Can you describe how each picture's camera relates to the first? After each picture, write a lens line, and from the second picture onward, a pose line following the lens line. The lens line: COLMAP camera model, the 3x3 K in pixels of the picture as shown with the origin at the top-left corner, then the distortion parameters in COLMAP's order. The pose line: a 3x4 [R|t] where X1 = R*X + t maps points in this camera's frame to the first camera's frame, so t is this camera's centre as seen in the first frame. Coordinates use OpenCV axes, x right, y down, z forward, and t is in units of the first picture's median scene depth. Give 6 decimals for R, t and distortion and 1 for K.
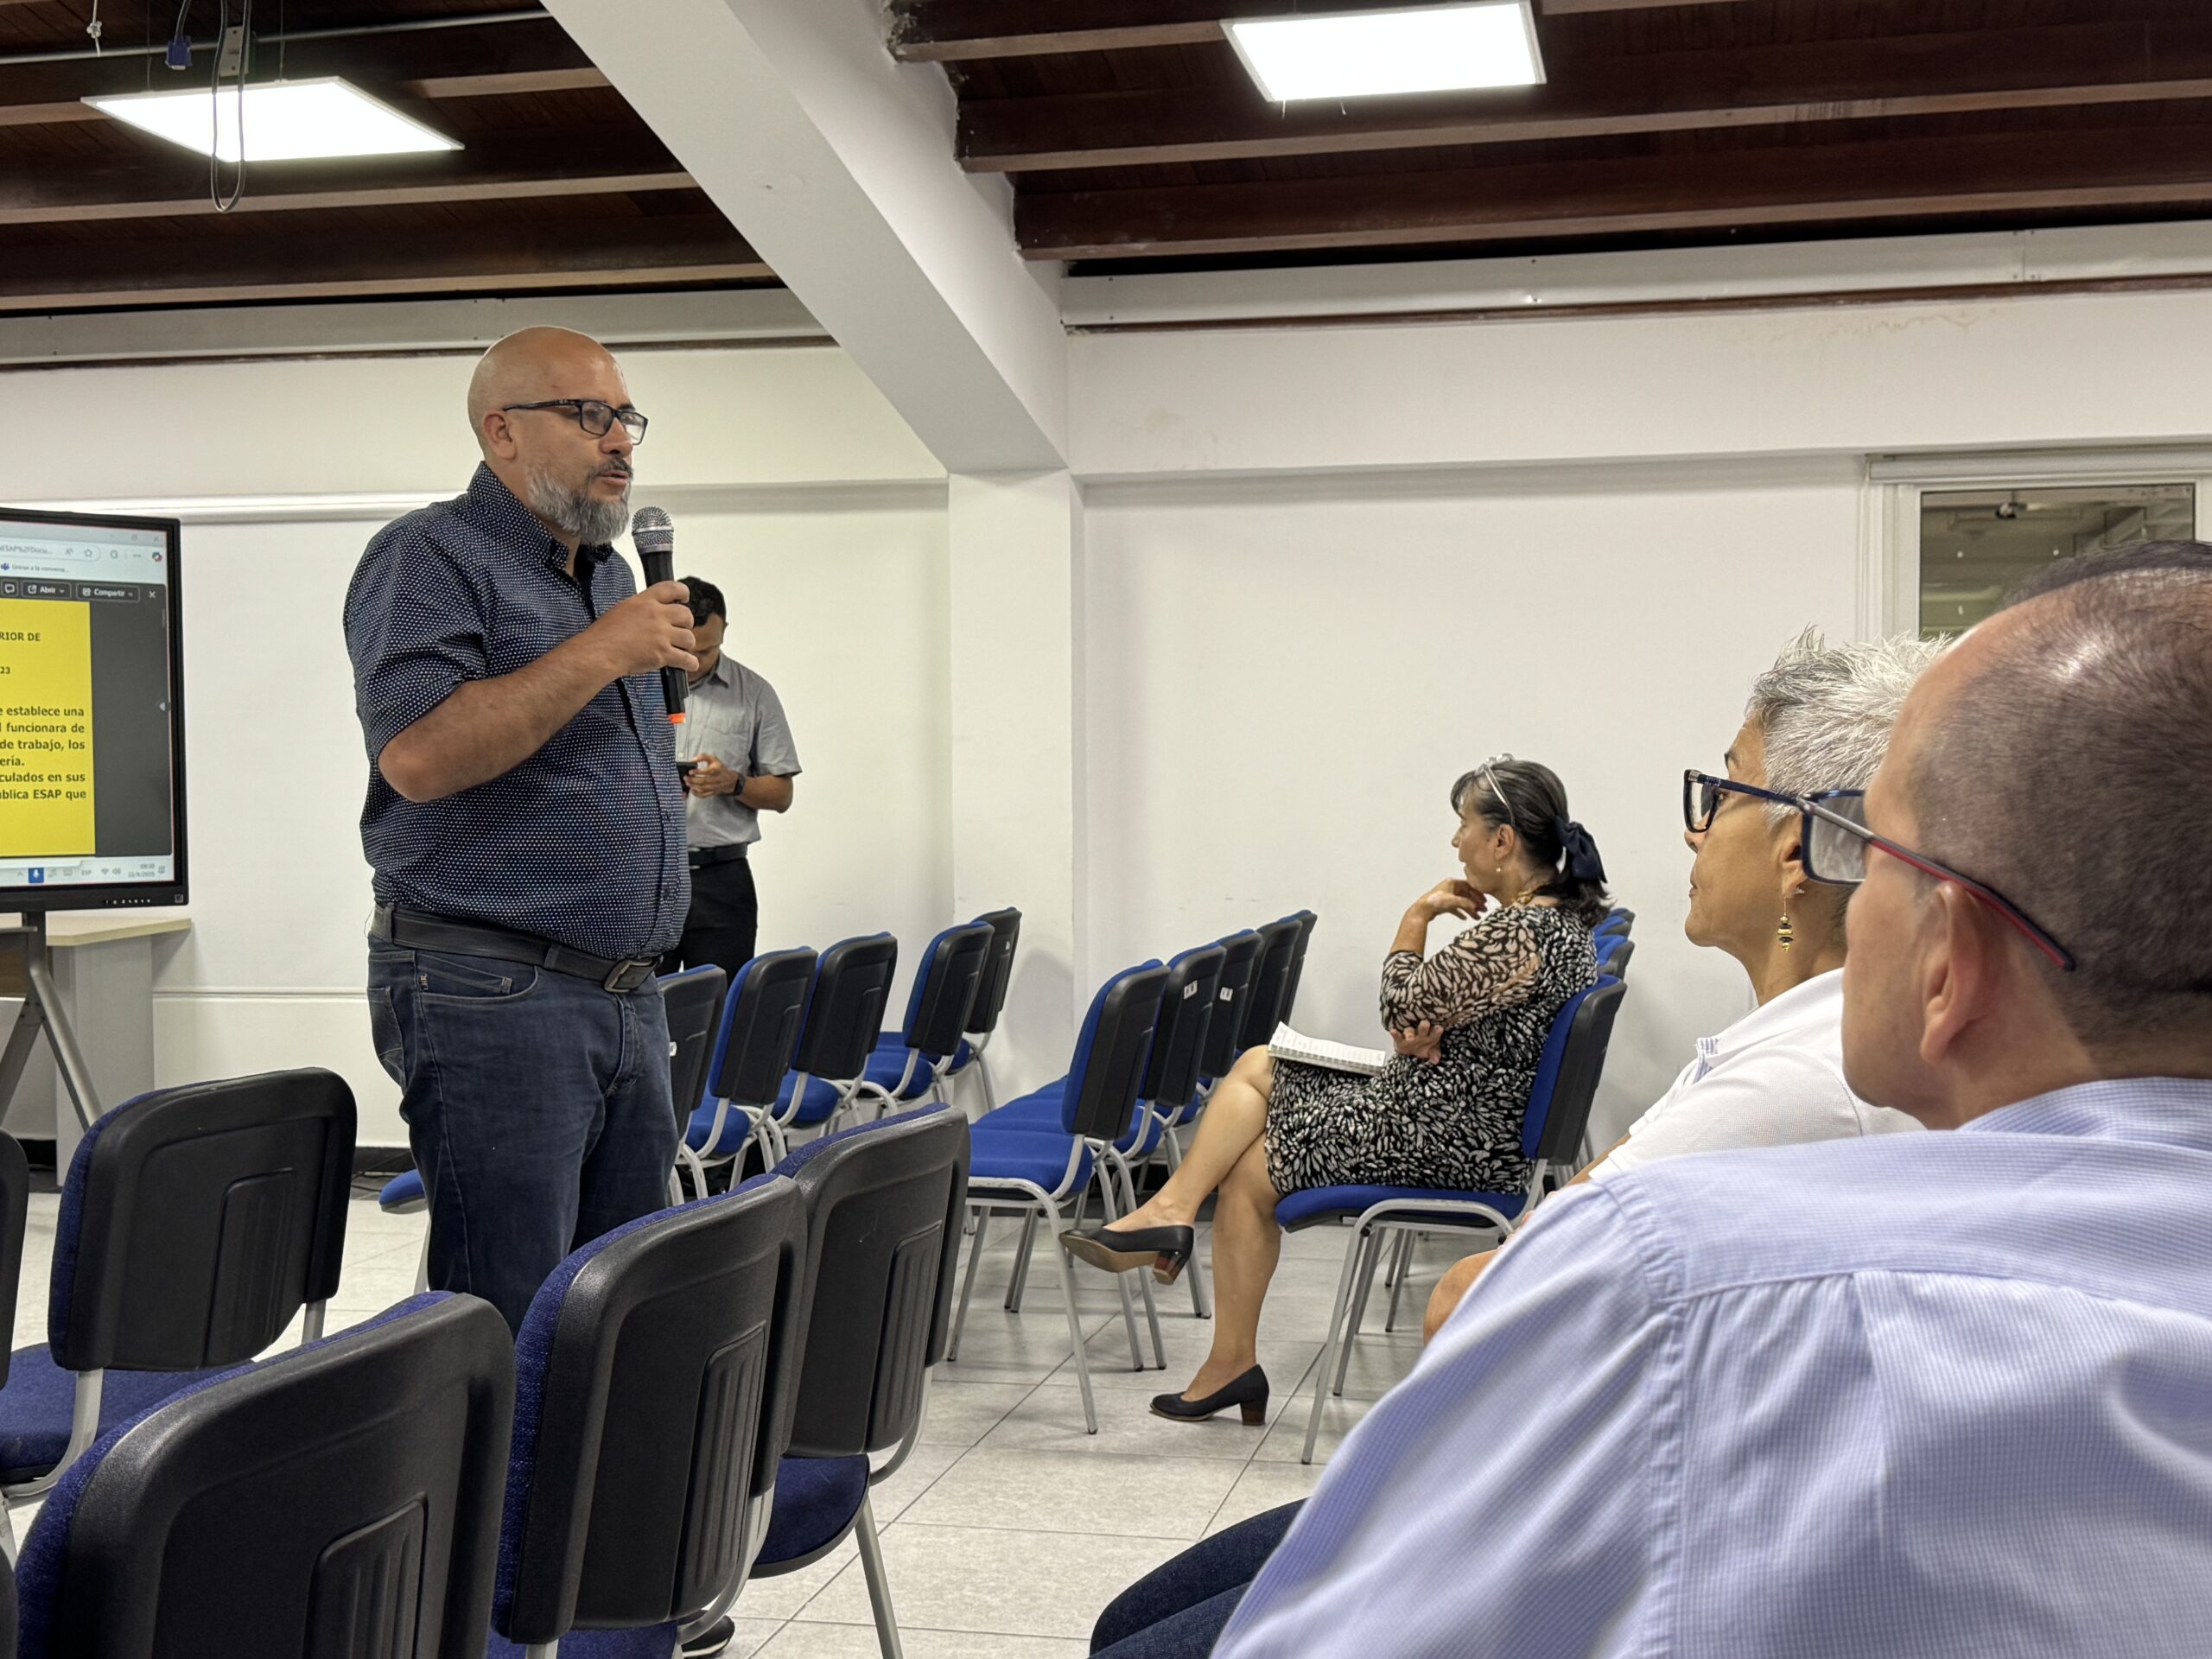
lens RADIAL K [[2700.8, 0, 1104.9], [0, 2700.8, 848.6], [0, 0, 1]] dist [0.087003, 0.000000]
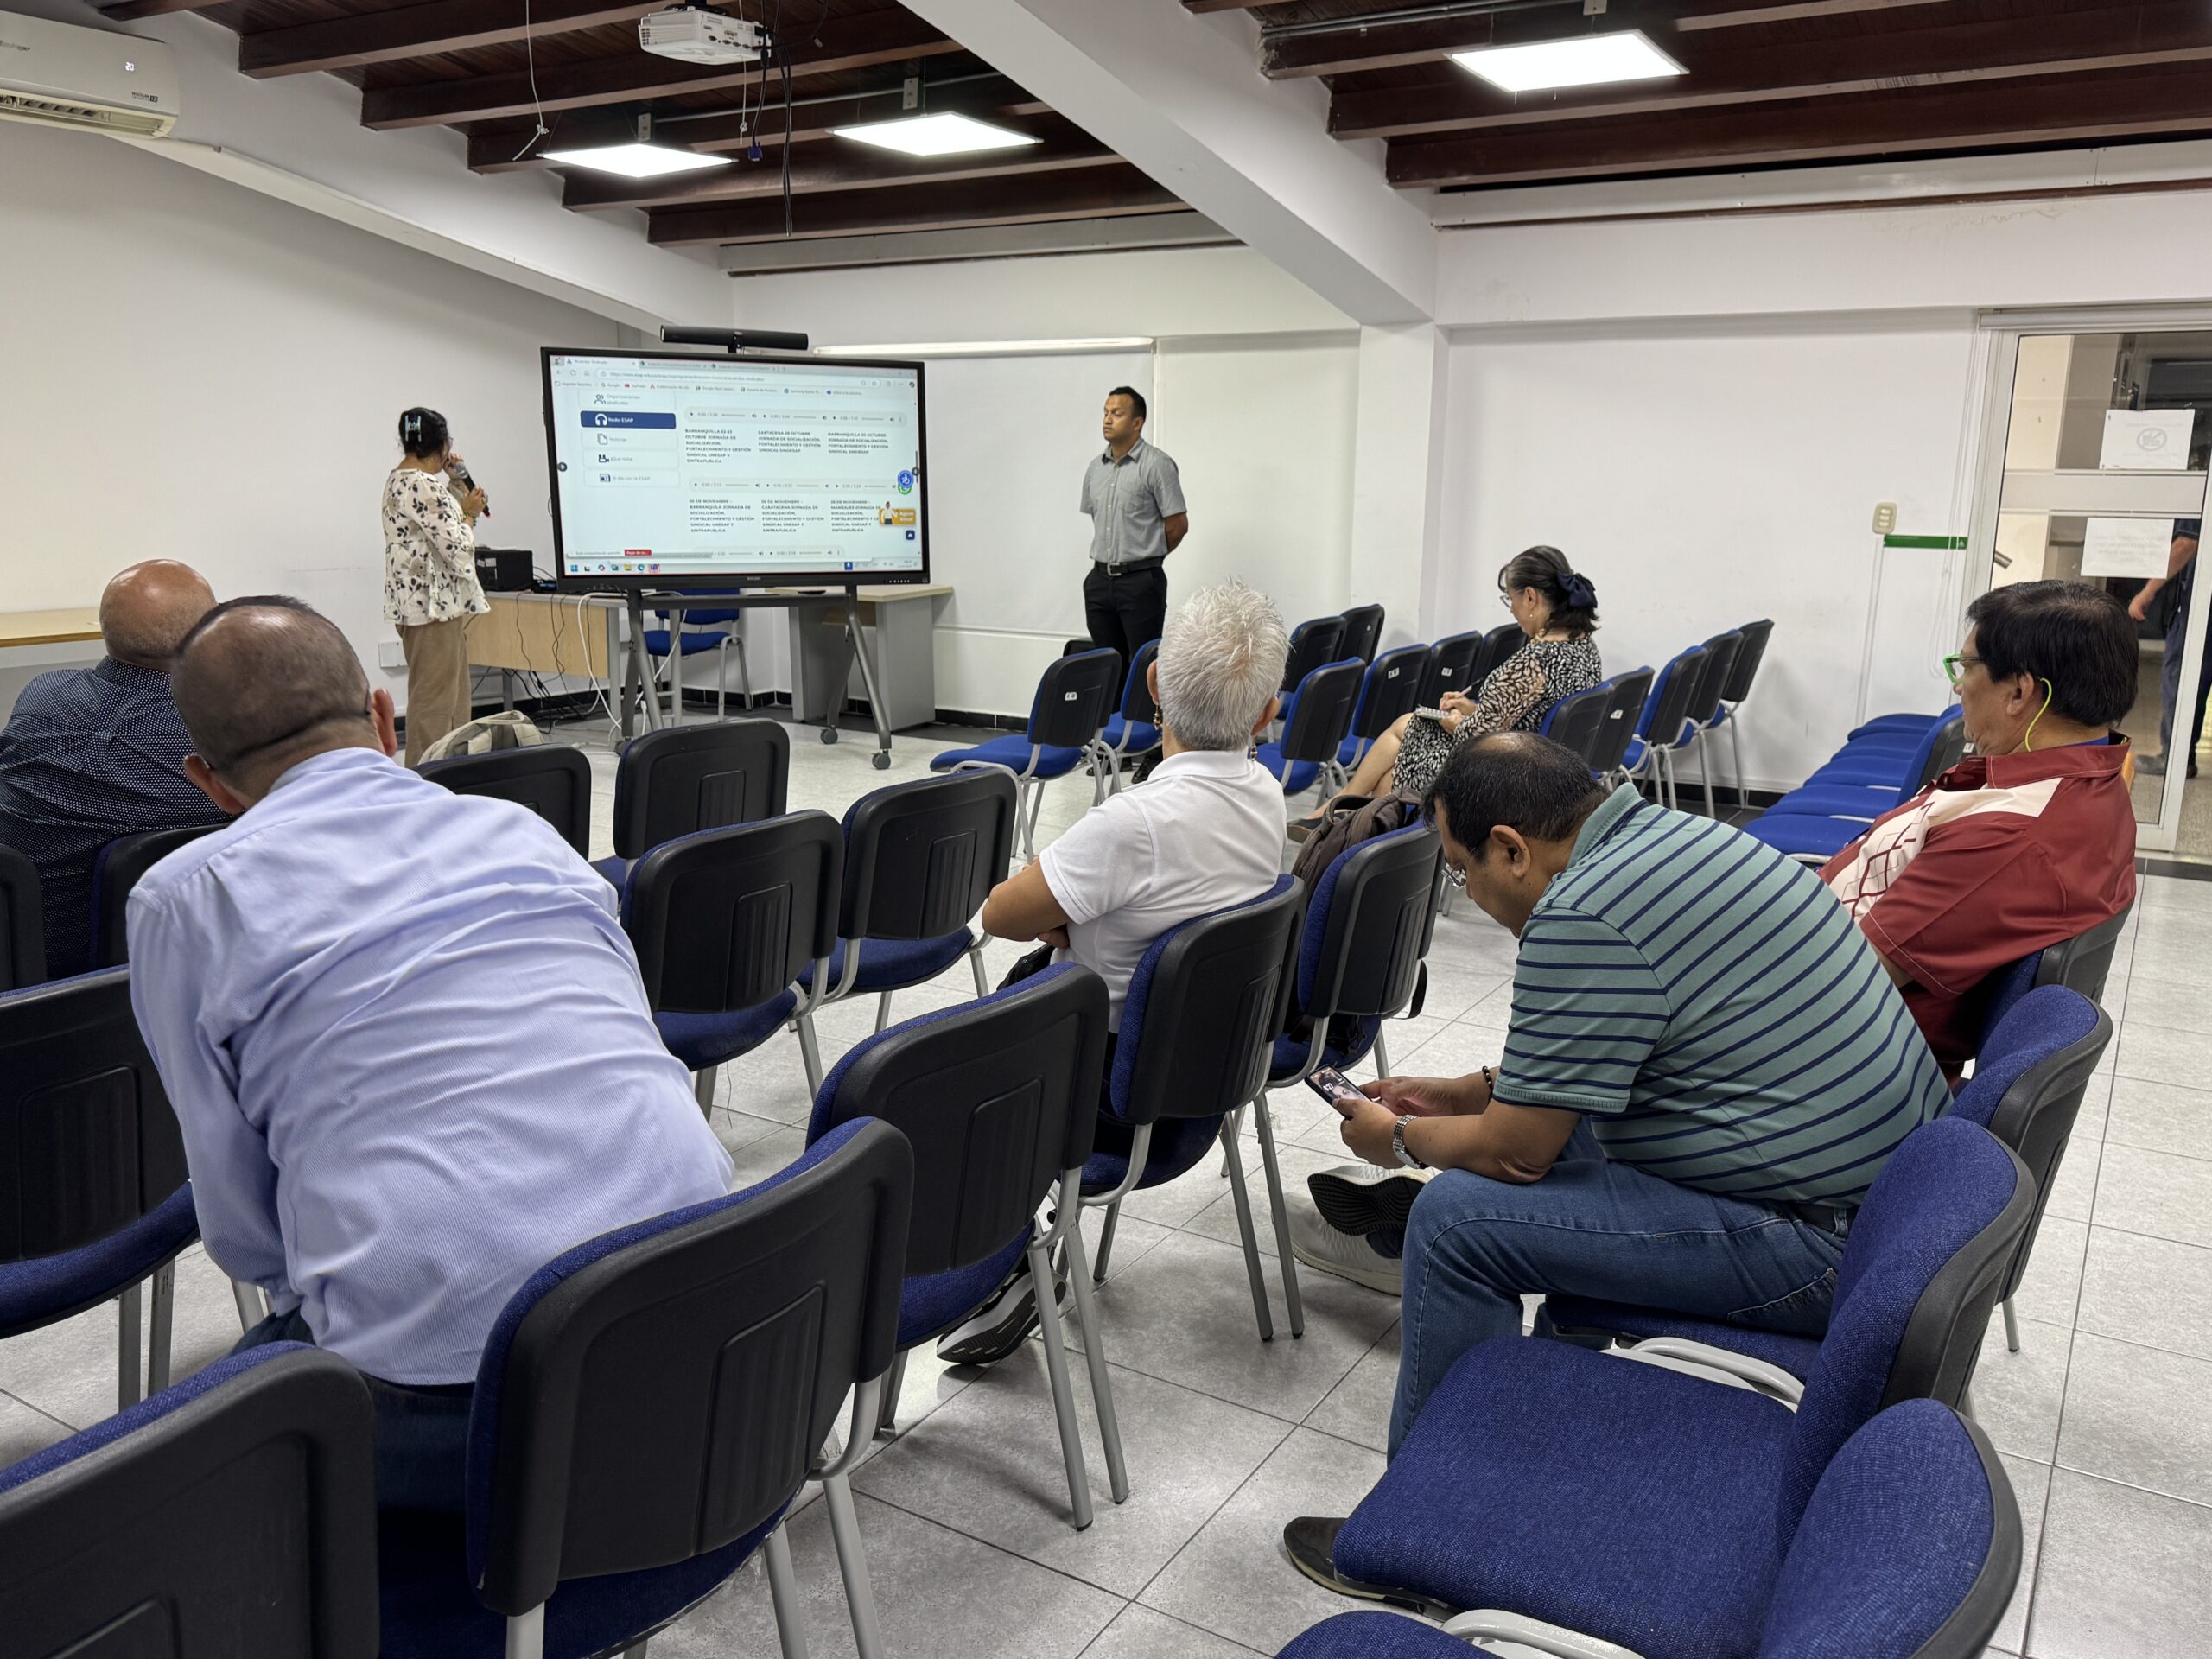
lens RADIAL K [[1706.4, 0, 1113.2], [0, 1706.4, 853.3], [0, 0, 1]] dist [0.059031, -0.078013]
pose [[0.942213, 0.089778, -0.322760, 0.195593], [-0.023635, 0.978837, 0.203274, -0.044389], [0.334179, -0.183899, 0.924395, -0.052414]]
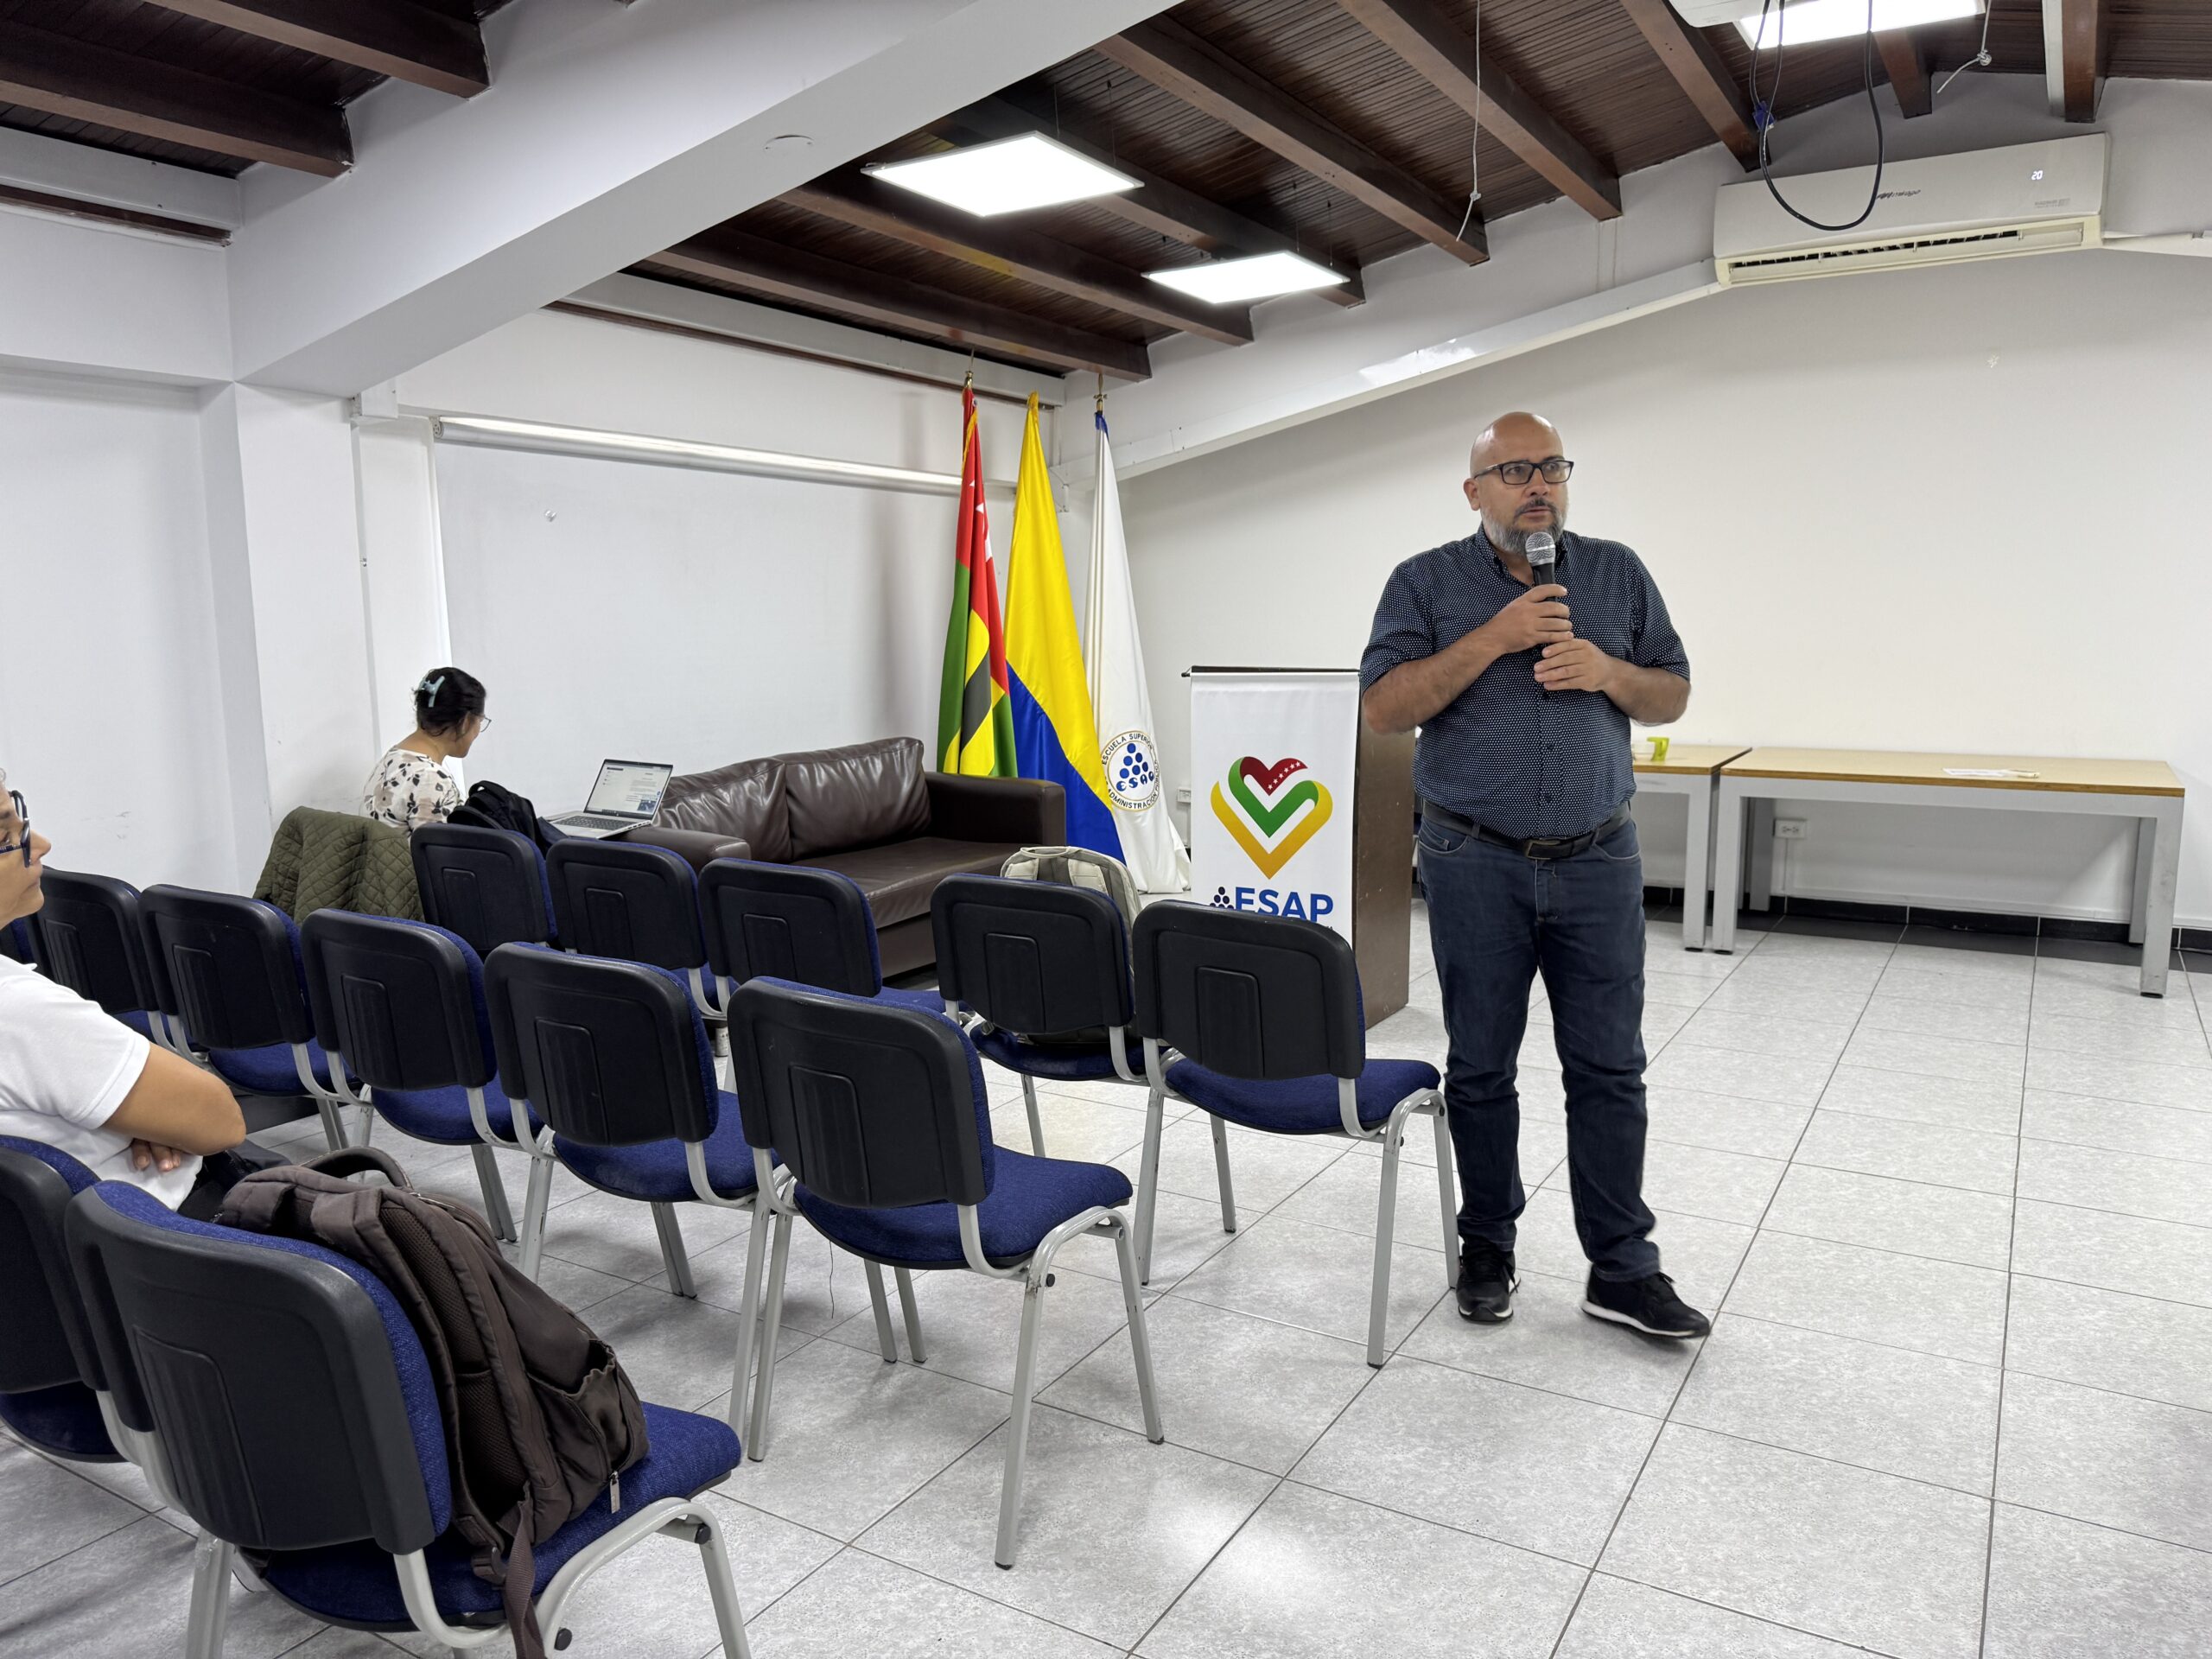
lens RADIAL K [[1549.8, 0, 1113.8], [0, 1549.8, 846.0], [0, 0, 1]] dist [0.051472, -0.067822]
pose [[-0.326894, 0.149682, -0.933132, 0.287611], [-0.013282, 0.986552, 0.162904, -0.053762], [0.944968, 0.065646, -0.320510, 0.614540]]
